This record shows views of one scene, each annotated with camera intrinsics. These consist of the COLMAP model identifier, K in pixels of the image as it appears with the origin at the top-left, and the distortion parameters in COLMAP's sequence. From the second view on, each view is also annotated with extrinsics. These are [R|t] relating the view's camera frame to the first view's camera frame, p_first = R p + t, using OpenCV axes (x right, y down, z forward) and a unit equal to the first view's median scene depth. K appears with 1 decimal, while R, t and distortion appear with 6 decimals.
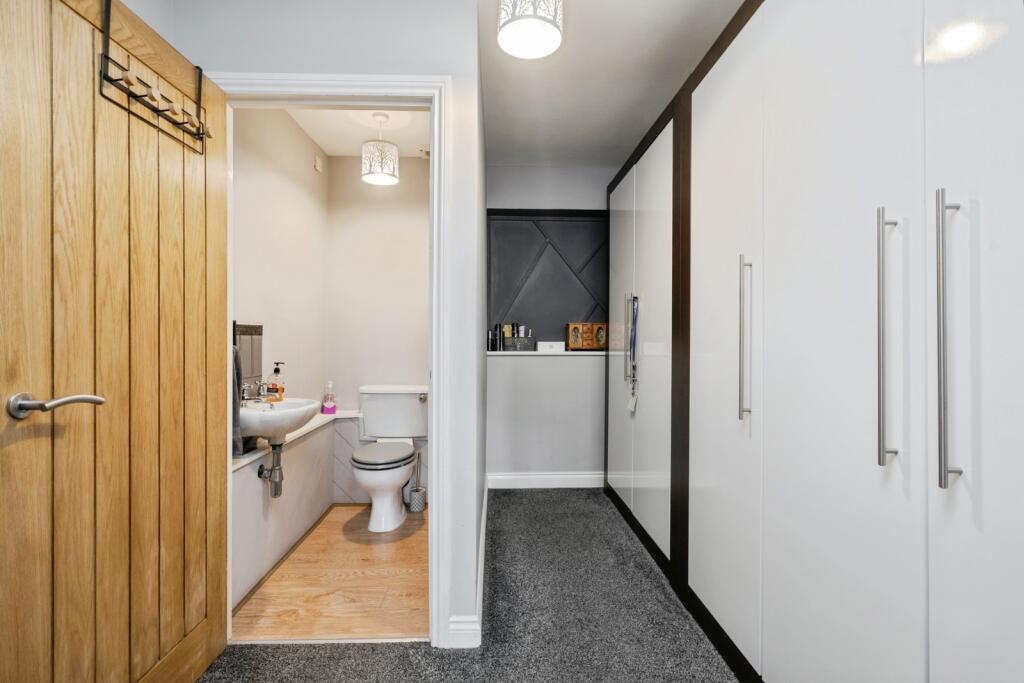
lens RADIAL K [[464.8, 0, 514.5], [0, 464.8, 341.0], [0, 0, 1]] dist [0.000138, -0.000073]
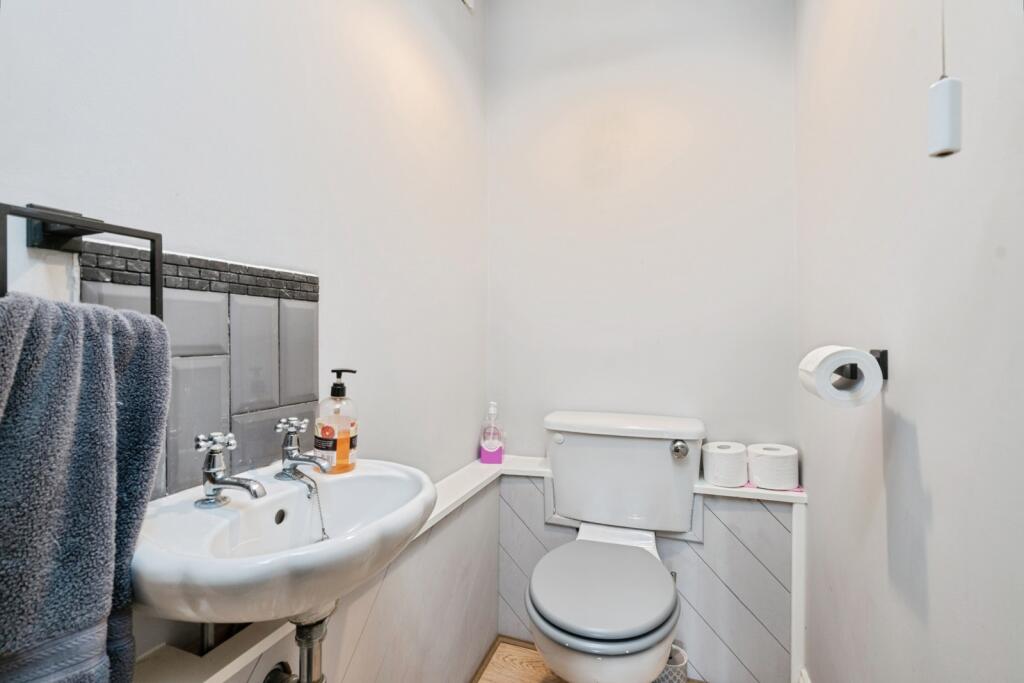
lens RADIAL K [[464.8, 0, 512.5], [0, 464.8, 339.8], [0, 0, 1]] dist [0.000138, -0.000073]
pose [[0.922964, -0.006408, -0.384832, -0.172996], [0.005575, 0.999979, -0.003280, 0.017835], [0.384845, 0.000882, 0.922981, 0.525006]]
